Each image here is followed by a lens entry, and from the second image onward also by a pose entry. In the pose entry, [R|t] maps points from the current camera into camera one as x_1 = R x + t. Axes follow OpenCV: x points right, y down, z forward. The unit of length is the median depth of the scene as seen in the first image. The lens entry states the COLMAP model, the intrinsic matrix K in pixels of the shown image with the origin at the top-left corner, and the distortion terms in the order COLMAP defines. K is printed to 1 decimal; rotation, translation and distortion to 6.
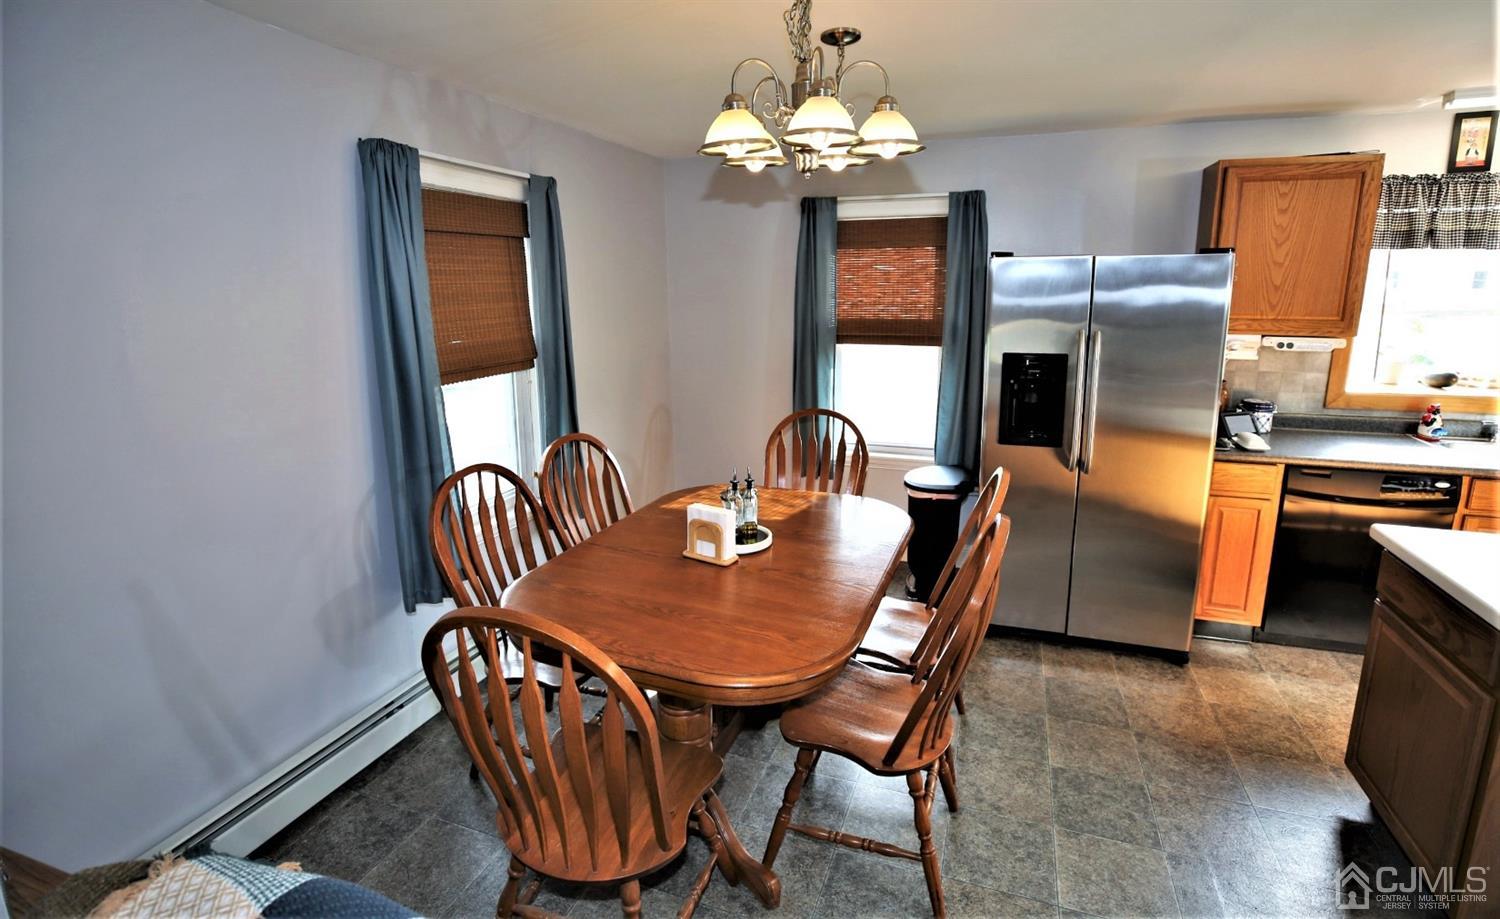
lens RADIAL K [[703.5, 0, 753.0], [0, 703.5, 422.6], [0, 0, 1]] dist [-0.039559, 0.011299]
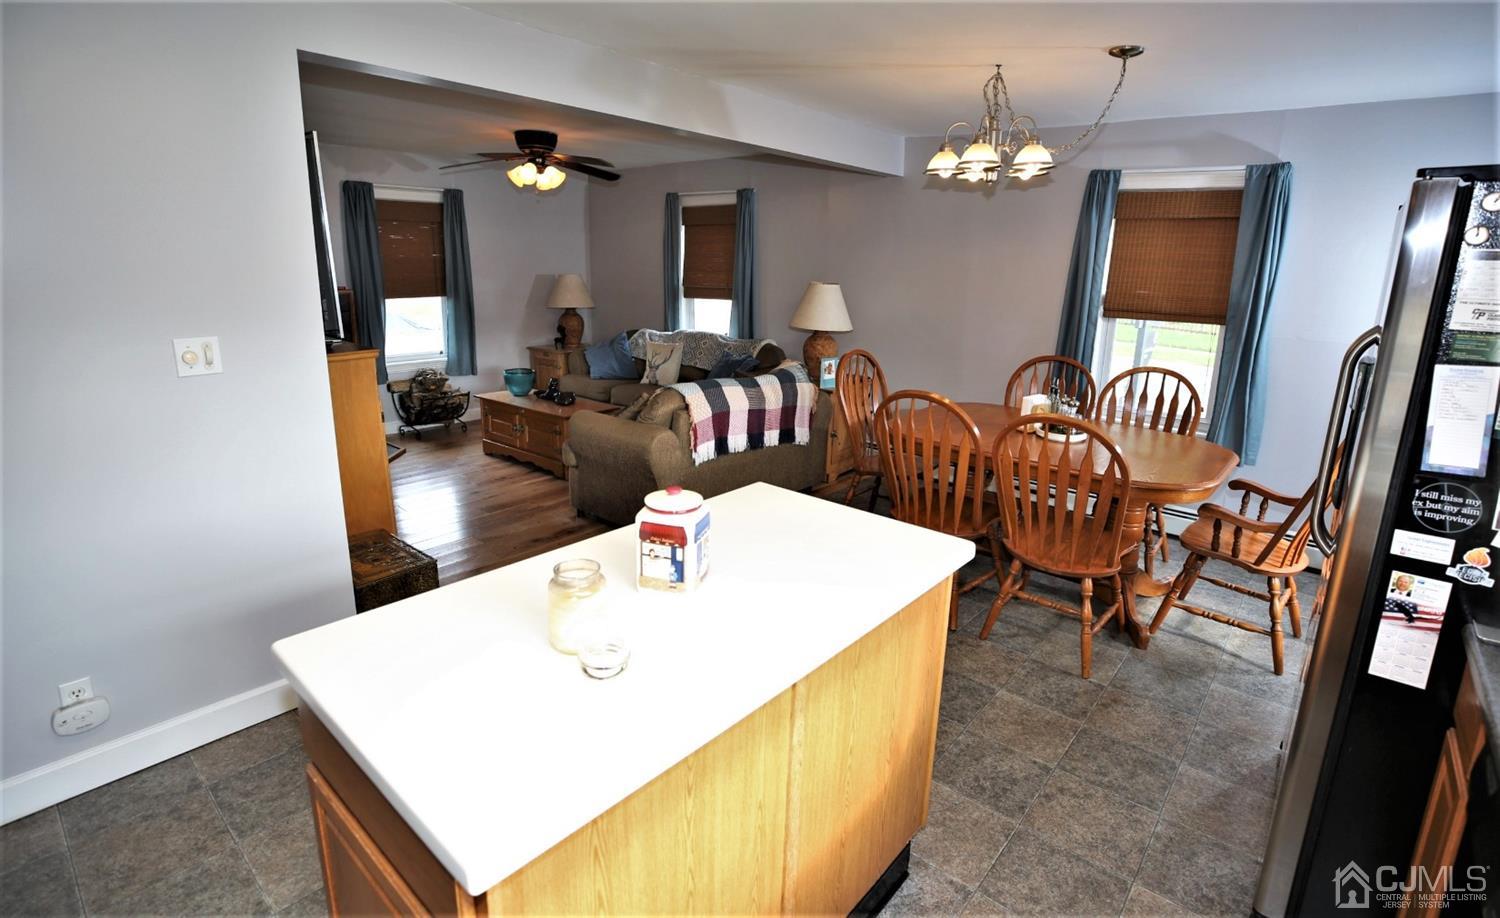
lens RADIAL K [[713.1, 0, 748.3], [0, 713.1, 425.4], [0, 0, 1]] dist [-0.054710, 0.011593]
pose [[-0.352347, 0.217231, -0.910309, 1.149362], [-0.200351, 0.932629, 0.300106, -0.114009], [0.914172, 0.288123, -0.285086, 0.646102]]
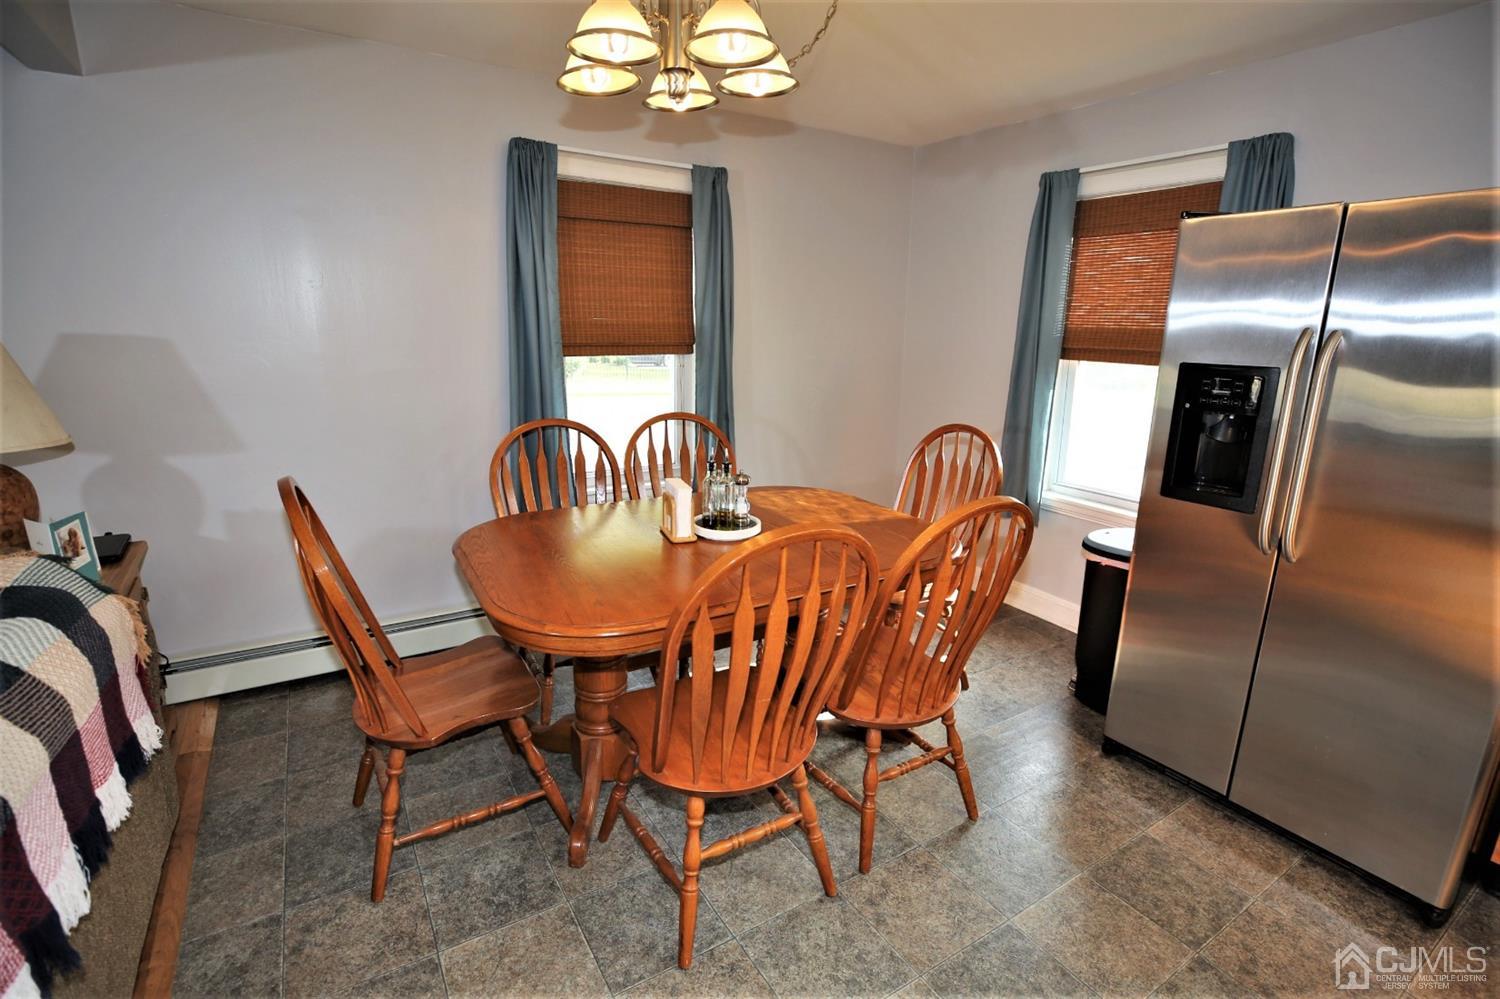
lens RADIAL K [[705.5, 0, 755.4], [0, 705.5, 501.1], [0, 0, 1]] dist [-0.039549, 0.009773]
pose [[0.789513, 0.171814, -0.589194, 0.440817], [-0.142840, 0.985093, 0.095858, 0.027133], [0.596881, 0.008479, 0.802285, 0.204146]]
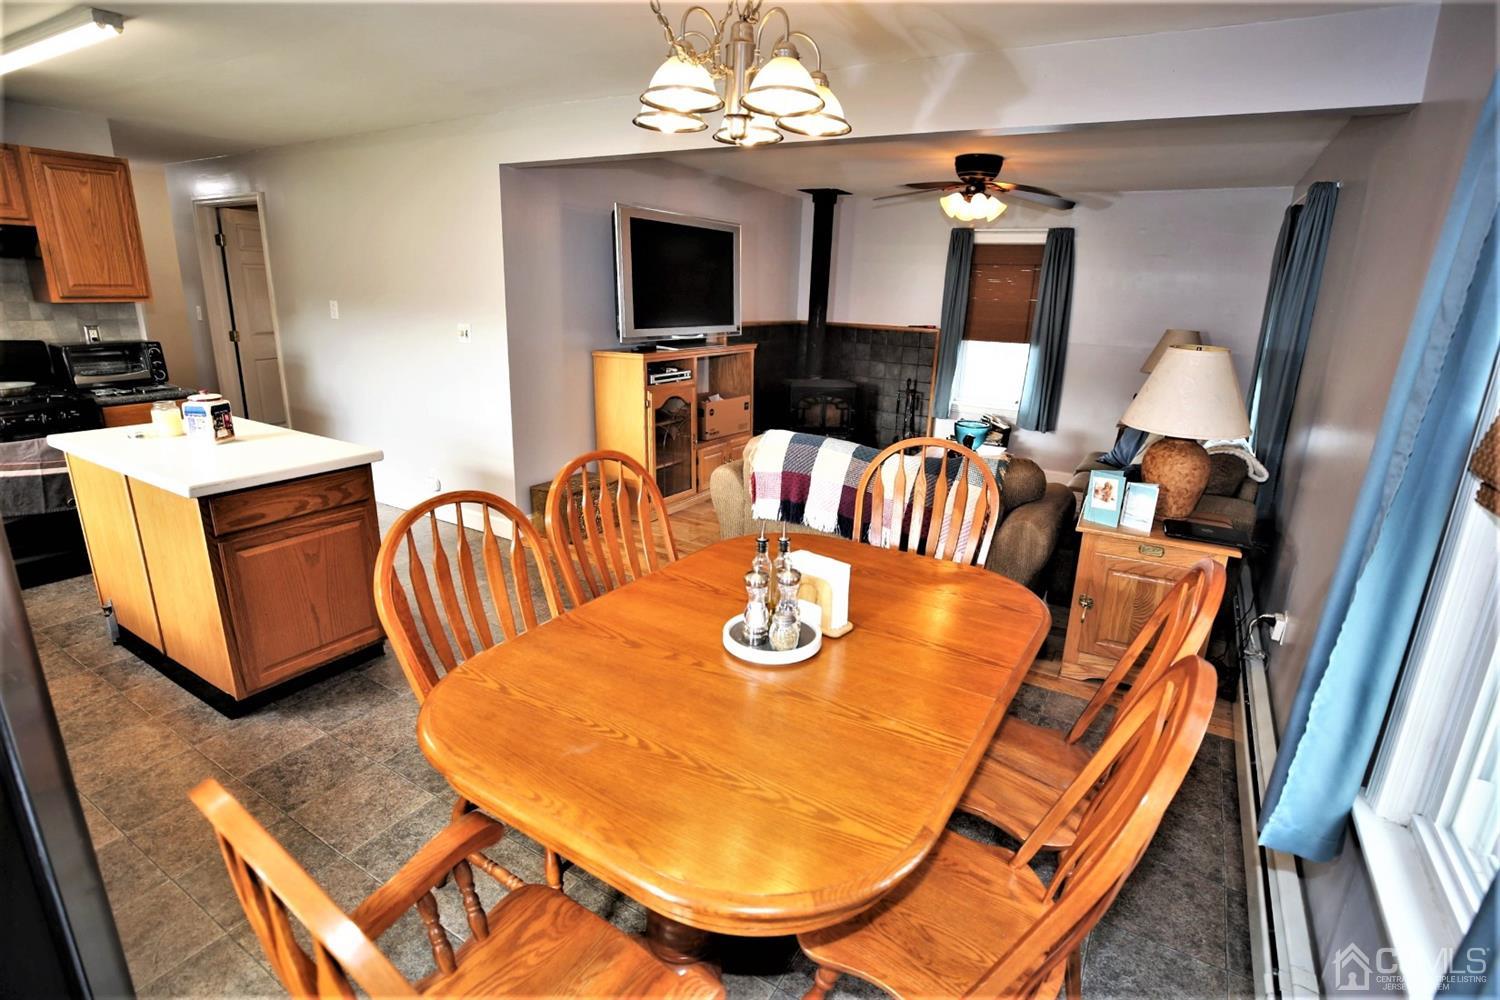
lens RADIAL K [[730.2, 0, 744.9], [0, 730.2, 499.0], [0, 0, 1]] dist [-0.040538, 0.011625]
pose [[-0.980757, -0.071569, 0.181642, -0.085792], [0.019356, 0.890158, 0.455241, -0.212335], [-0.194271, 0.449997, -0.871643, 1.214326]]
